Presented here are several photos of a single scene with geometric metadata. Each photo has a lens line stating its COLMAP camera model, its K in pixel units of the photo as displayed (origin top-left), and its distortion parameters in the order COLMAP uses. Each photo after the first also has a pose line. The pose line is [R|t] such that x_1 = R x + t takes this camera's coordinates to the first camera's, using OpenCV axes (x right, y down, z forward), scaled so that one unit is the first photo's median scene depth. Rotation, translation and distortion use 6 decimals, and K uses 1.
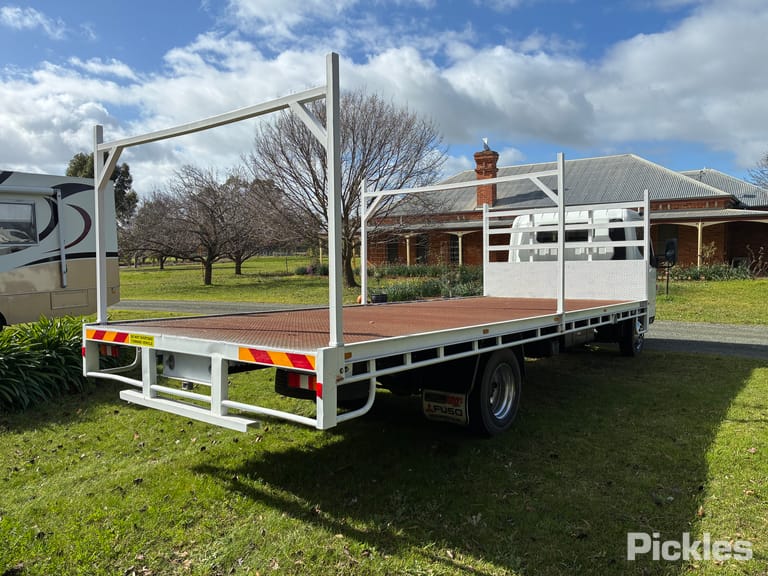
lens RADIAL K [[572.5, 0, 388.2], [0, 572.5, 270.0], [0, 0, 1]] dist [0.042062, -0.084609]
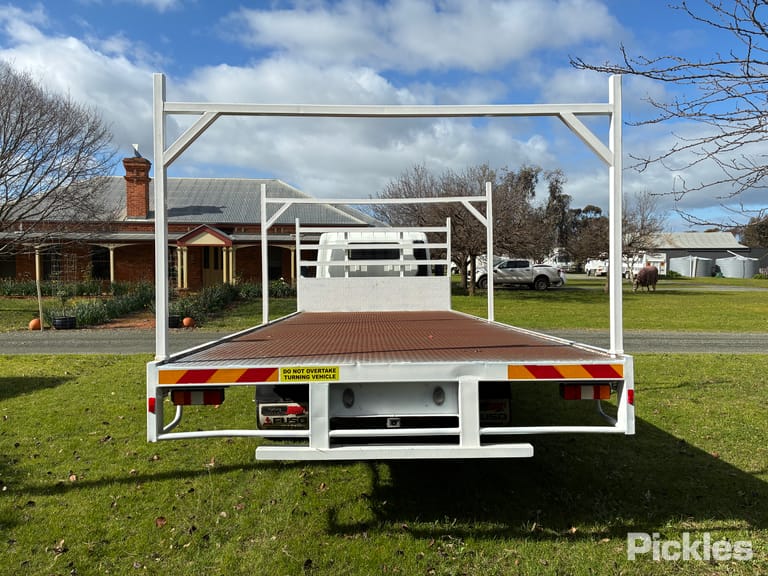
lens RADIAL K [[571.2, 0, 388.6], [0, 571.2, 276.0], [0, 0, 1]] dist [0.077521, -0.106852]
pose [[0.770681, 0.009309, 0.637153, -0.374192], [0.004021, 0.999802, -0.019471, 0.003570], [-0.637208, 0.017568, 0.770492, 0.158723]]
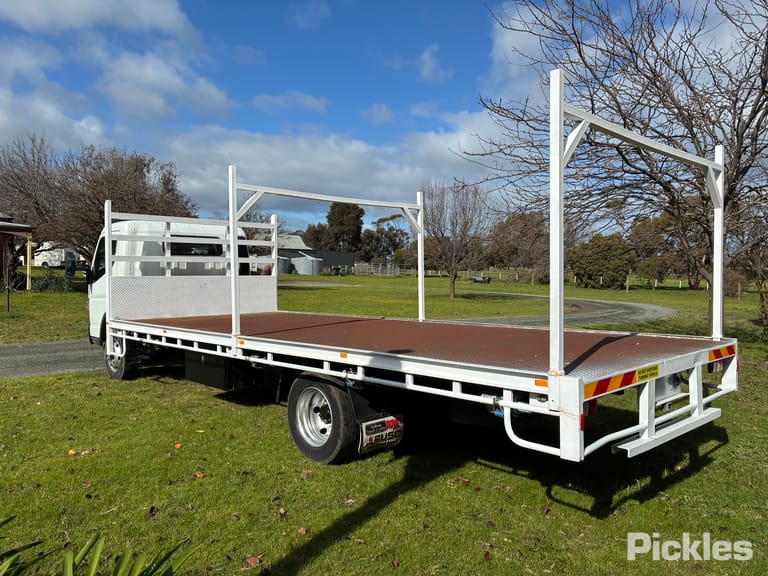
lens RADIAL K [[571.2, 0, 388.6], [0, 571.2, 276.0], [0, 0, 1]] dist [0.077521, -0.106852]
pose [[0.154971, 0.007458, 0.987891, -0.597802], [0.004207, 0.999957, -0.008209, -0.006607], [-0.987910, 0.005428, 0.154933, 0.563213]]
